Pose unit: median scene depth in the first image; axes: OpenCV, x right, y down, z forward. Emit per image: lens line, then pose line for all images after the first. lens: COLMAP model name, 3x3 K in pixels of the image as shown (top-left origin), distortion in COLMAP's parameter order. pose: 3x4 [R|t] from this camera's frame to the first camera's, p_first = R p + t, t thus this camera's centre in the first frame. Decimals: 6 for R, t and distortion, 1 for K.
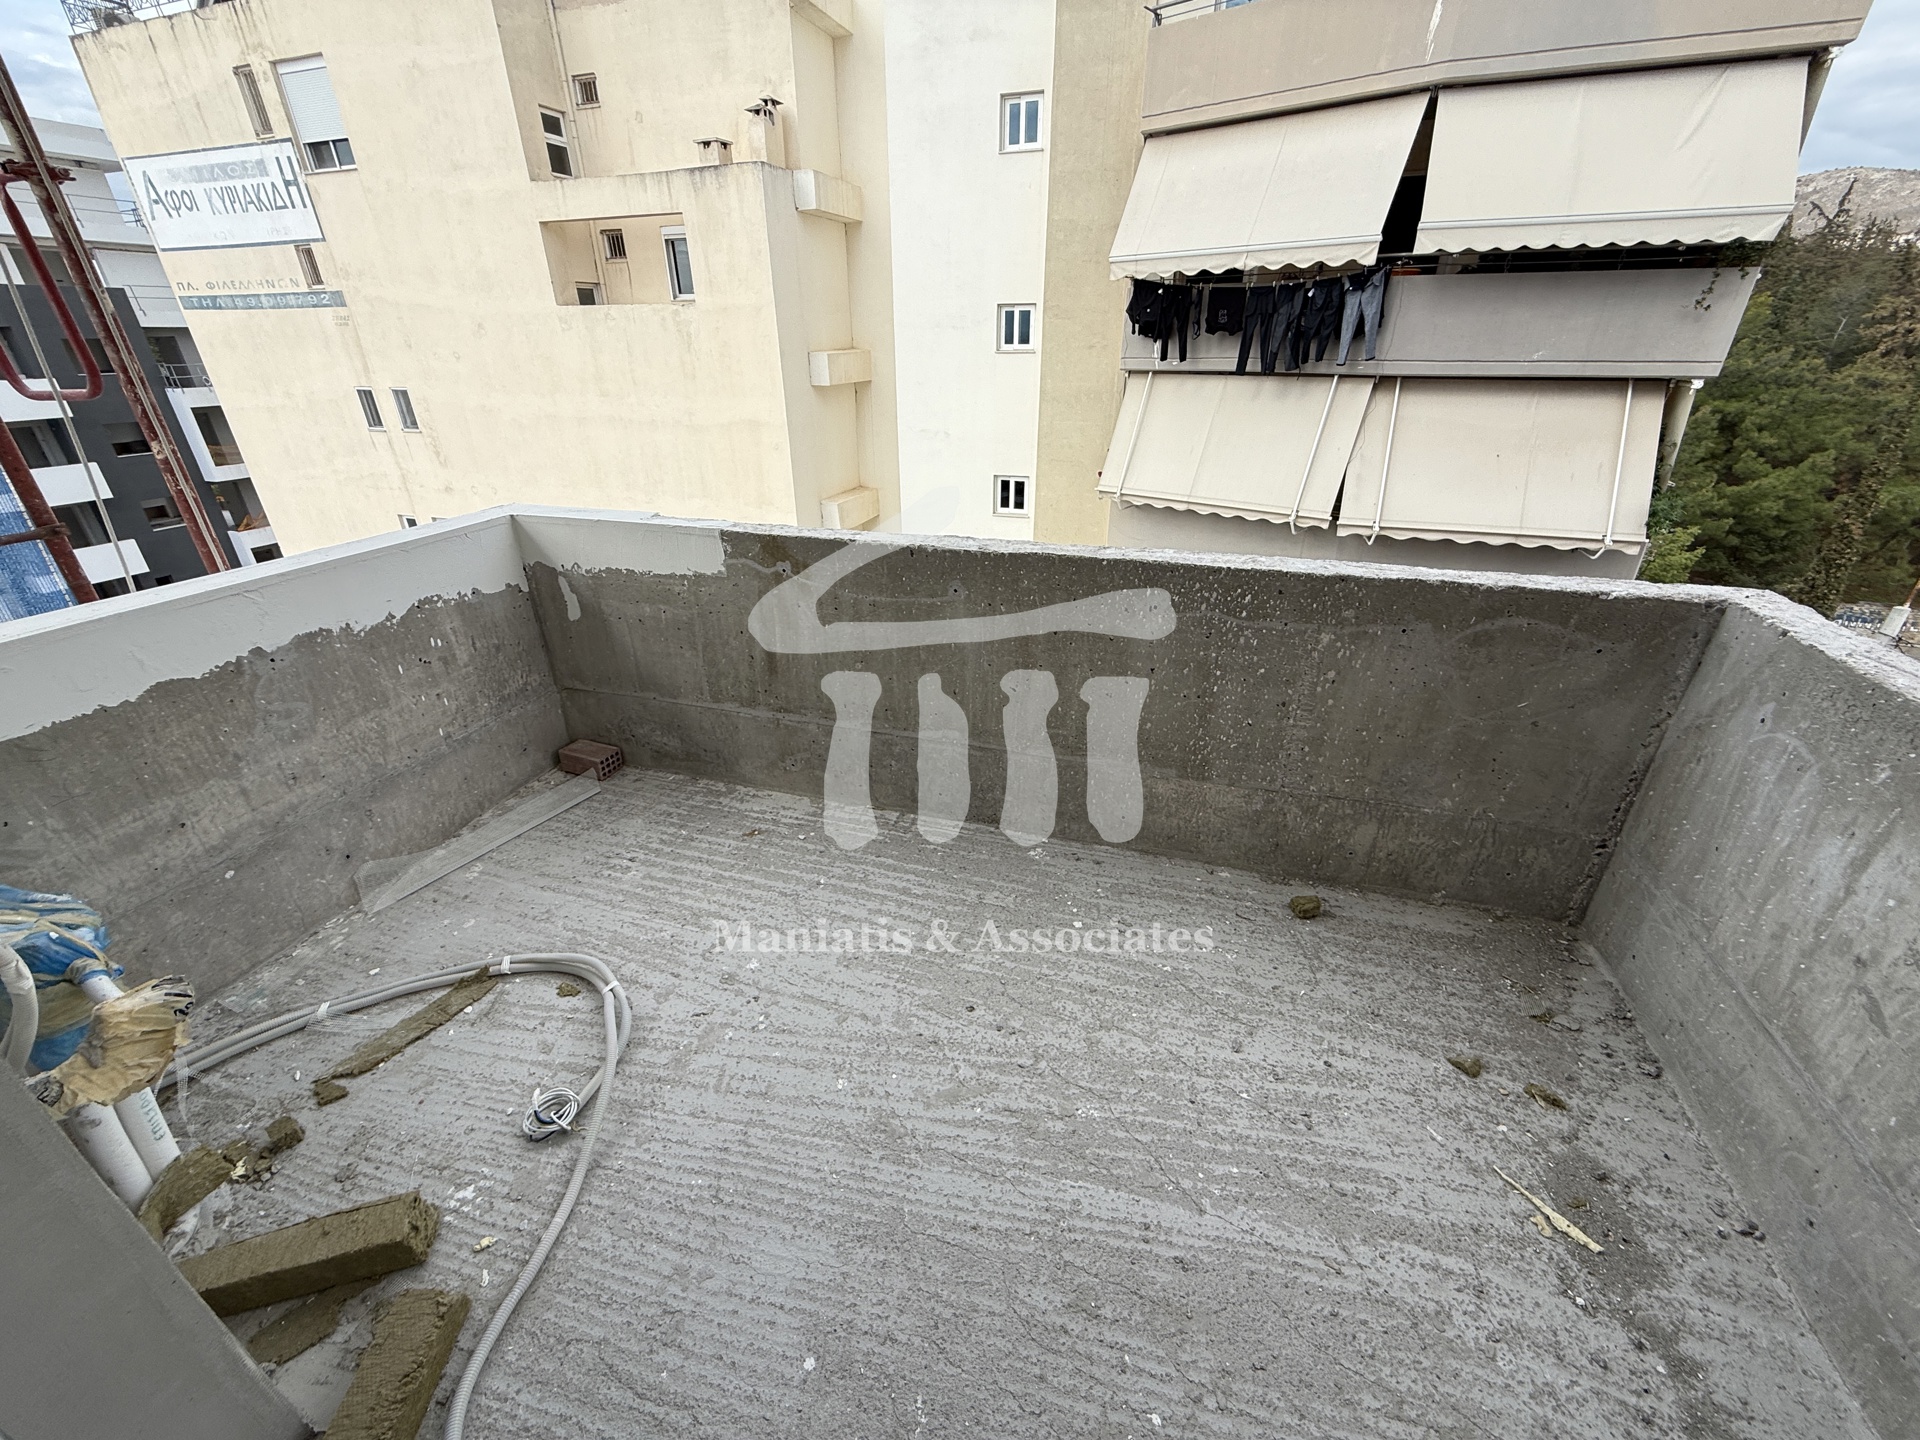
lens RADIAL K [[763.5, 0, 957.9], [0, 763.5, 731.1], [0, 0, 1]] dist [-0.000244, 0.000416]
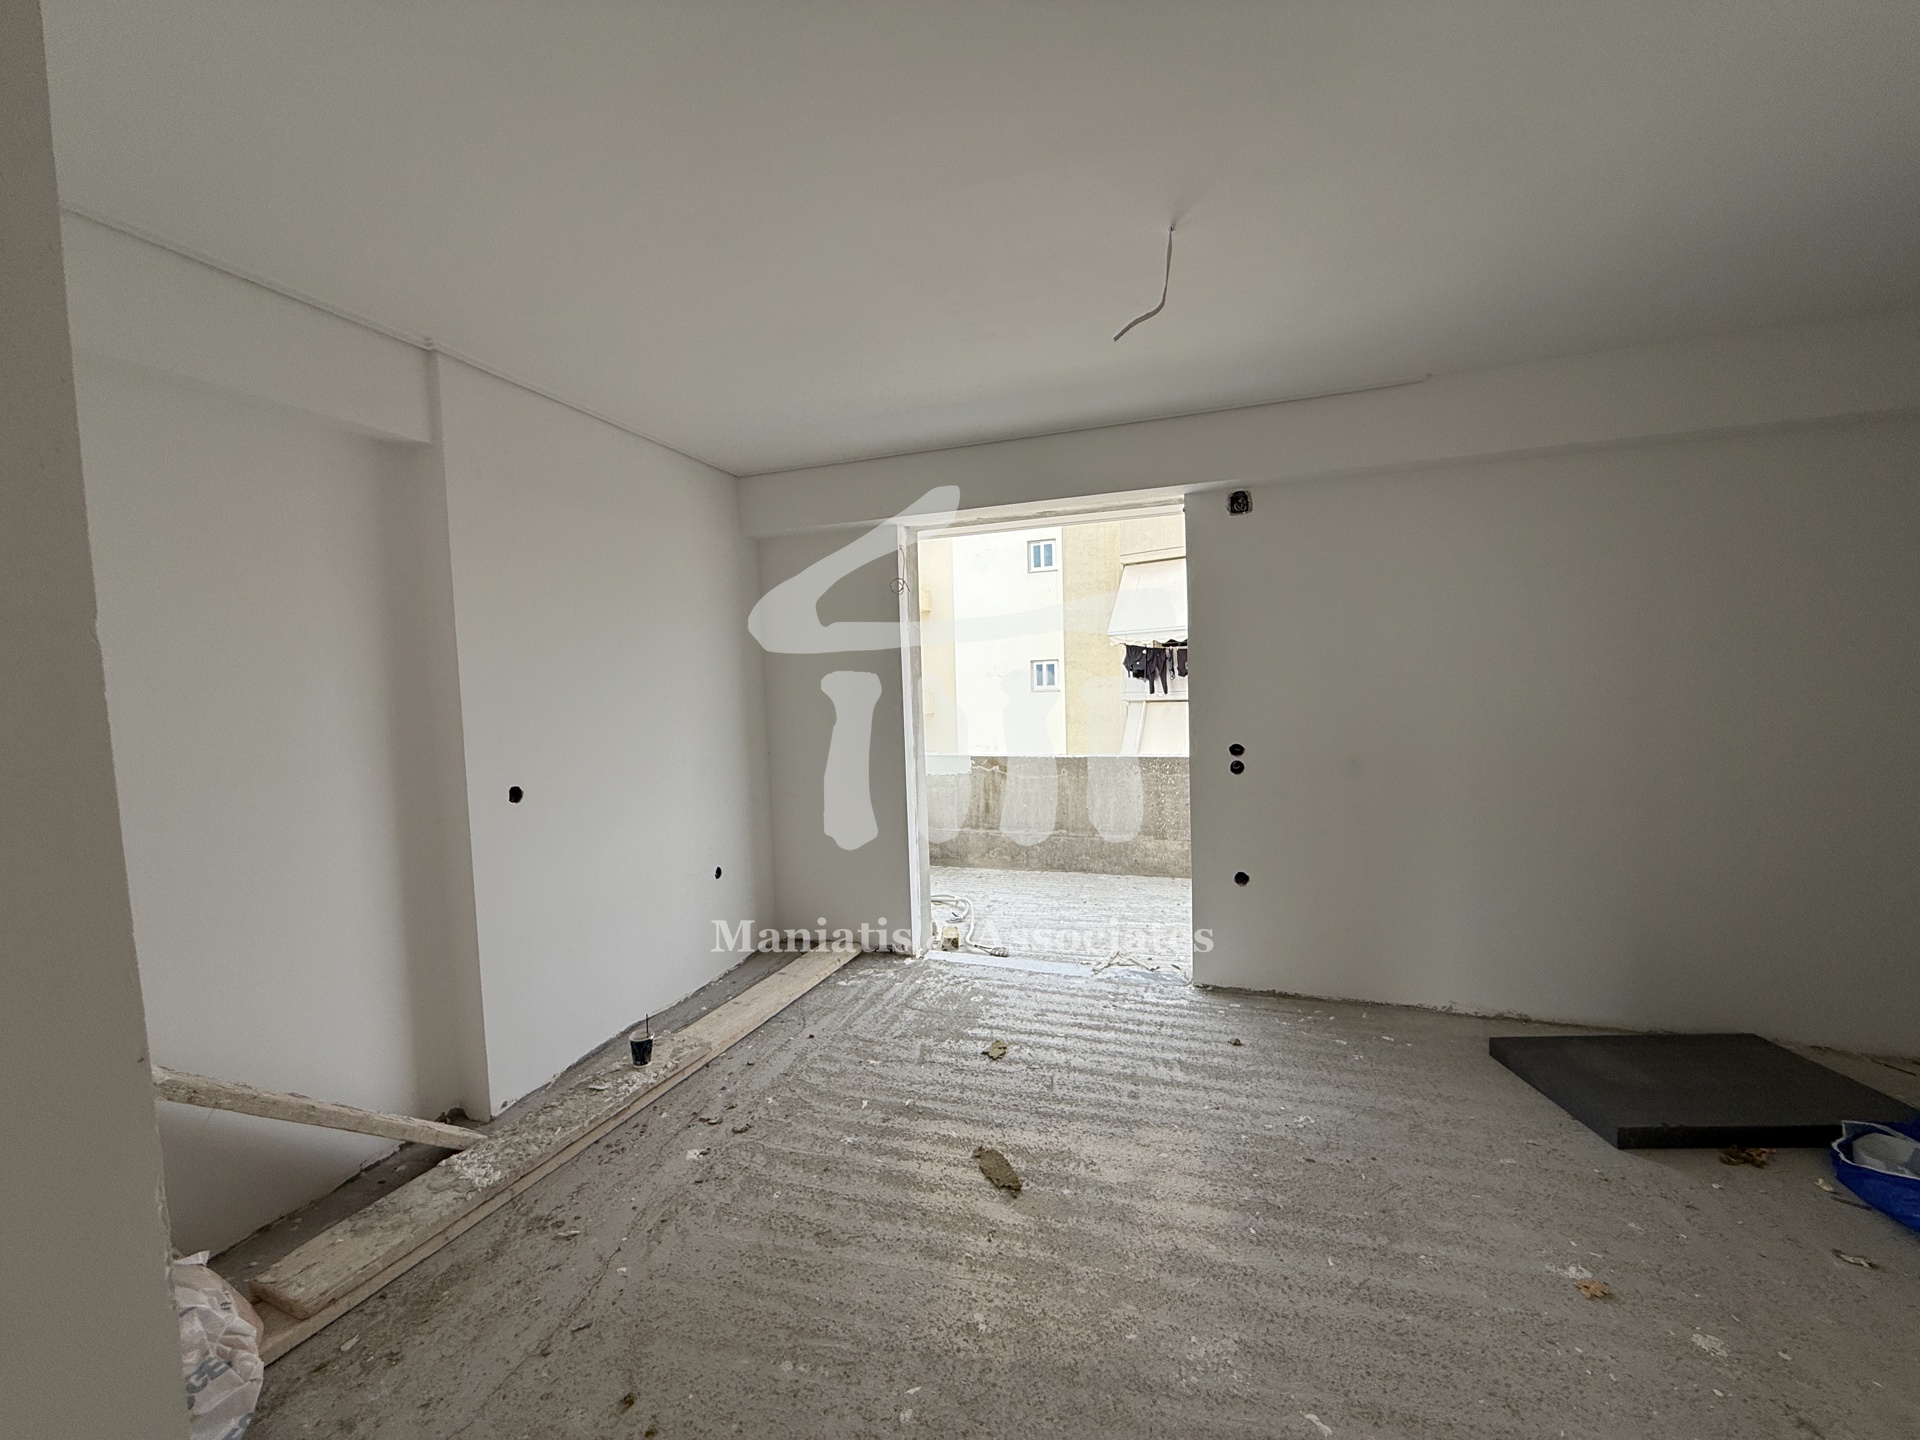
lens RADIAL K [[763.5, 0, 958.6], [0, 763.5, 719.3], [0, 0, 1]] dist [-0.000244, 0.000416]
pose [[0.999382, -0.023574, -0.026089, -0.057543], [0.010777, 0.911617, -0.410899, 0.143807], [0.033470, 0.410364, 0.911308, -0.298391]]
